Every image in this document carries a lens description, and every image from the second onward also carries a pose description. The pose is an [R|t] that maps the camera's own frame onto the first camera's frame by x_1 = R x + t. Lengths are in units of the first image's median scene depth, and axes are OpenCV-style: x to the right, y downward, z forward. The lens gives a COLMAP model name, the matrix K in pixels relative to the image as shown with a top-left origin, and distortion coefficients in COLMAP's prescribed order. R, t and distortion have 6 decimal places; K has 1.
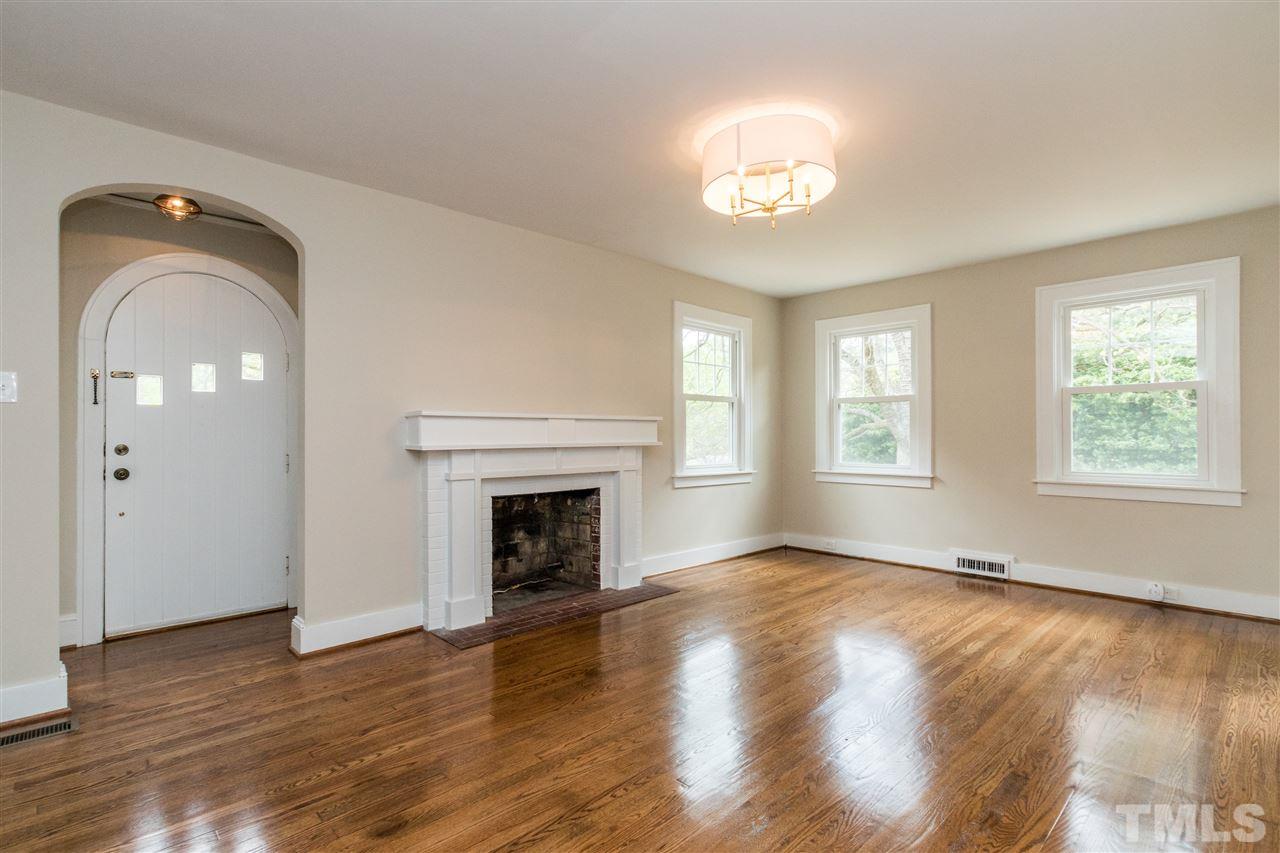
lens RADIAL K [[615.4, 0, 636.3], [0, 615.4, 441.7], [0, 0, 1]] dist [0.003255, 0.000067]
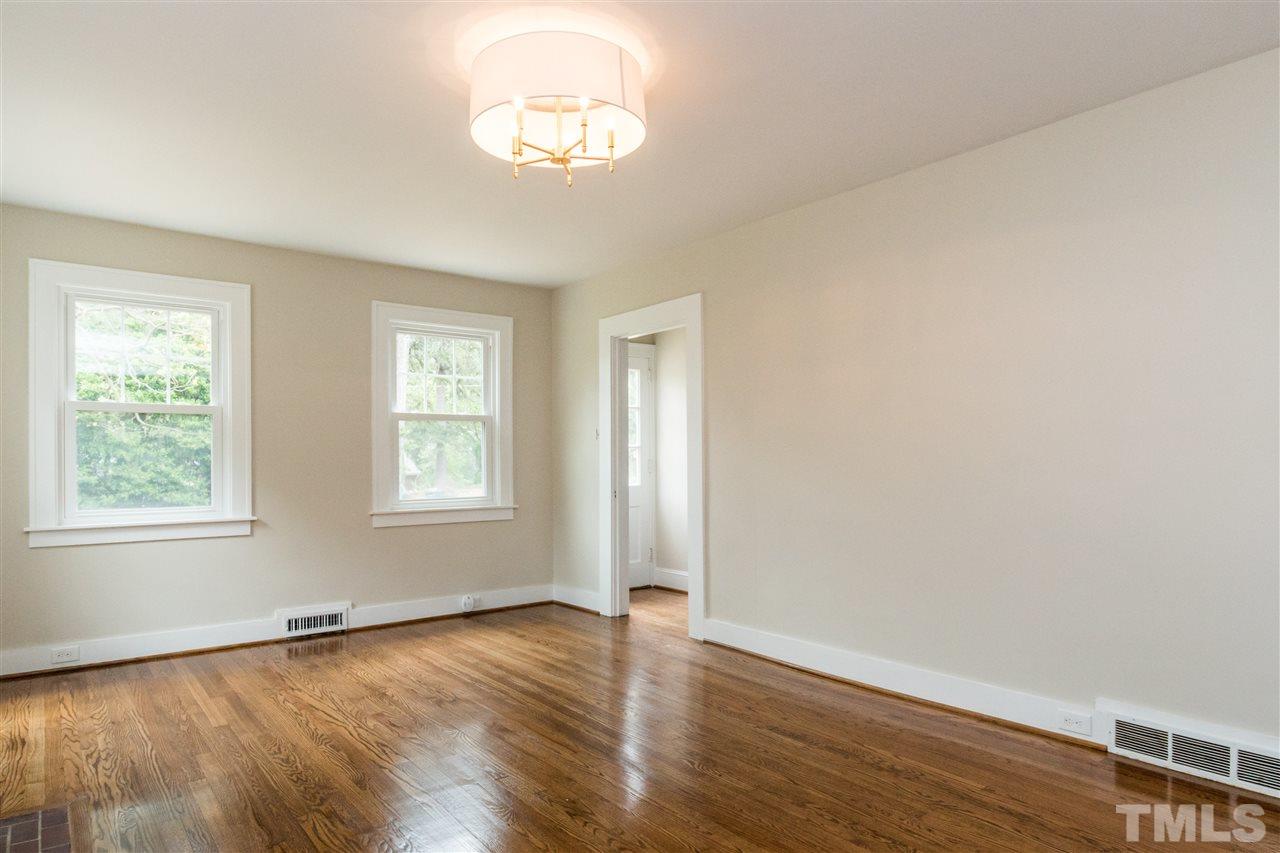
lens RADIAL K [[757.6, 0, 640.6], [0, 757.6, 469.4], [0, 0, 1]] dist [0.006063, 0.000447]
pose [[0.088735, -0.011600, 0.995988, -0.475801], [0.013647, 0.999852, 0.010429, -0.007465], [-0.995962, 0.012667, 0.088880, 0.560470]]
